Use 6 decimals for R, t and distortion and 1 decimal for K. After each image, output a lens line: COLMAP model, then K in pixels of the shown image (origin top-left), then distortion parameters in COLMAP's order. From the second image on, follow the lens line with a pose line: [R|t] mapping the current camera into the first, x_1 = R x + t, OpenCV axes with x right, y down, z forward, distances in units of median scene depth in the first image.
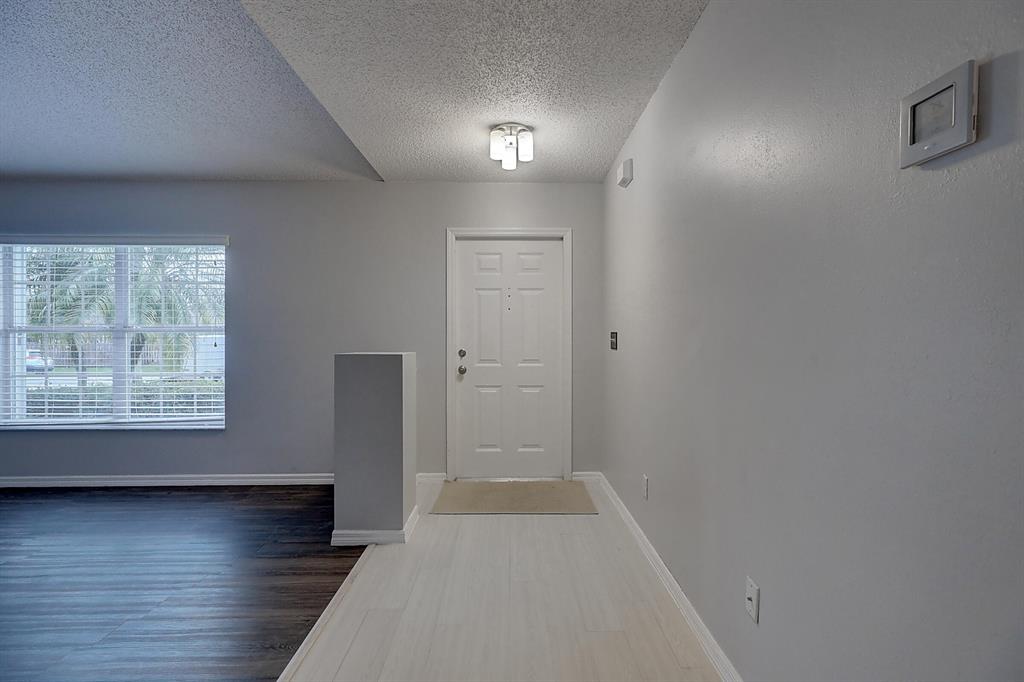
lens RADIAL K [[457.9, 0, 517.7], [0, 457.9, 340.0], [0, 0, 1]] dist [0.002406, 0.000114]
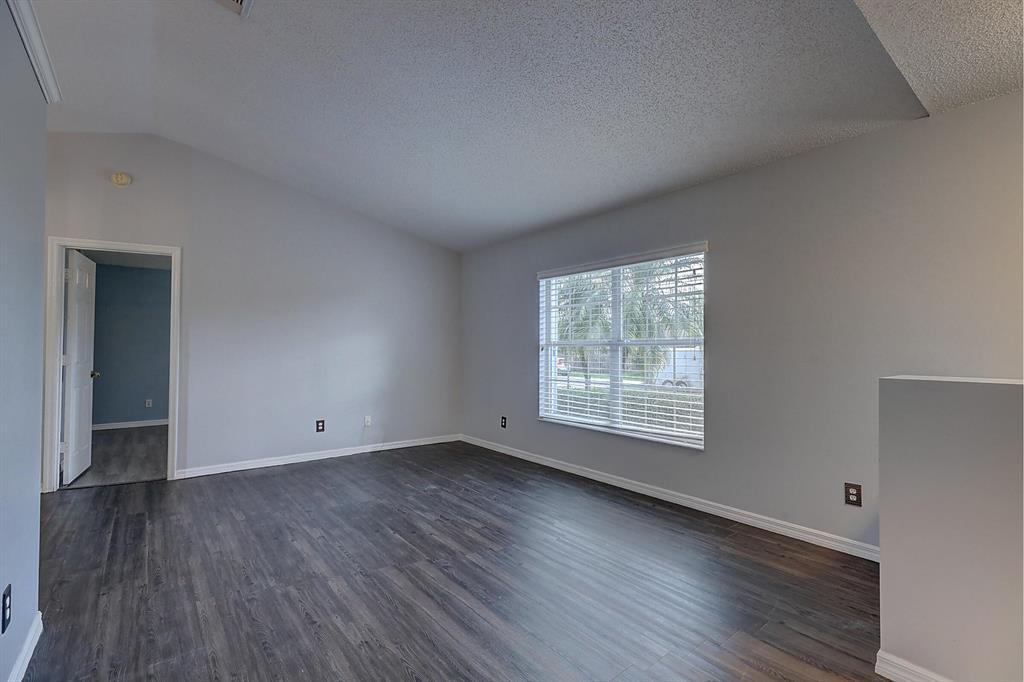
lens RADIAL K [[457.9, 0, 517.7], [0, 457.9, 340.0], [0, 0, 1]] dist [0.002406, 0.000114]
pose [[0.616776, -0.012964, -0.787032, -0.141370], [-0.008643, 0.999693, -0.023240, -0.002558], [0.787091, 0.021136, 0.616475, 0.132411]]
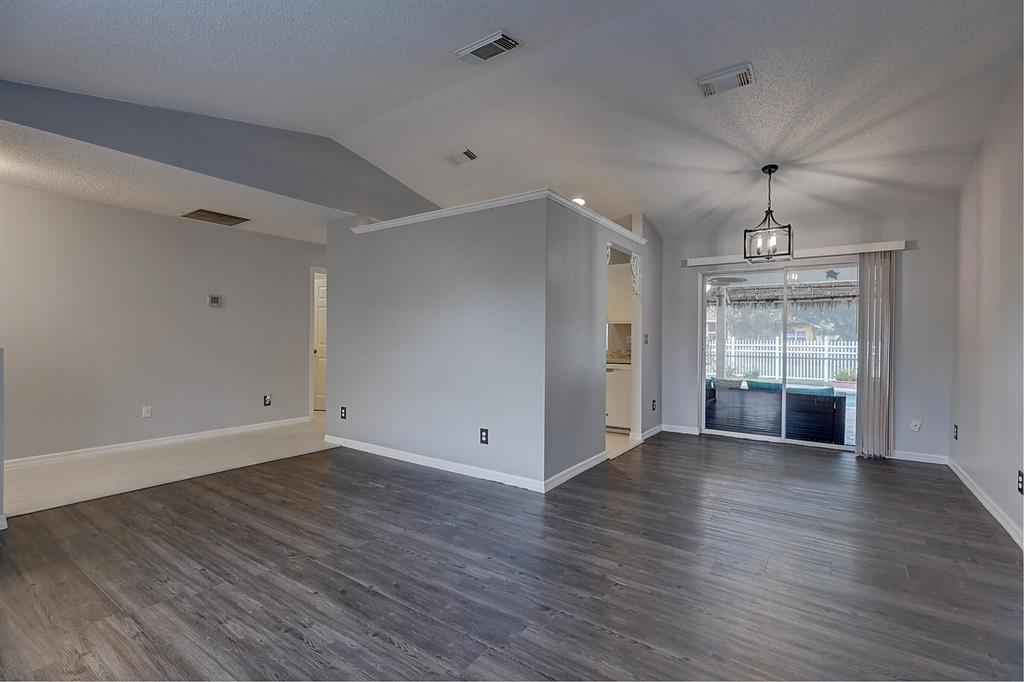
lens RADIAL K [[457.9, 0, 517.7], [0, 457.9, 340.0], [0, 0, 1]] dist [0.002406, 0.000114]
pose [[-0.813332, -0.010618, 0.581704, -1.389815], [-0.006185, 0.999935, 0.009605, -0.000669], [-0.581768, 0.004215, -0.813344, 0.823454]]
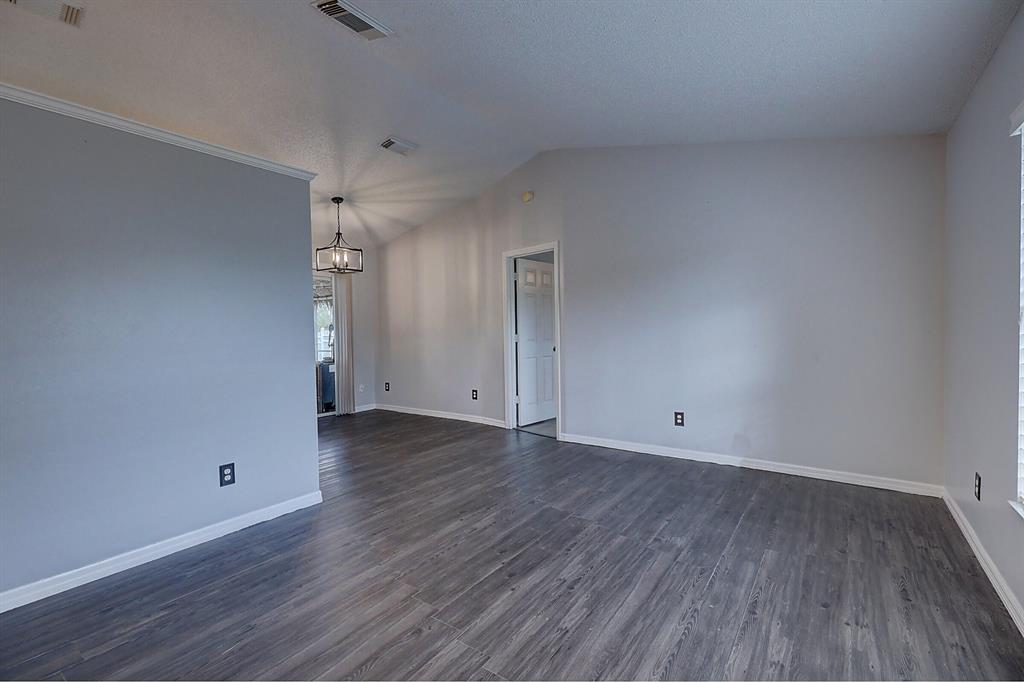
lens RADIAL K [[457.9, 0, 517.7], [0, 457.9, 340.0], [0, 0, 1]] dist [0.002406, 0.000114]
pose [[-0.592547, 0.029856, -0.804983, -0.422472], [0.014985, 0.999549, 0.026042, -0.004377], [0.805397, 0.003368, -0.592726, 0.849124]]
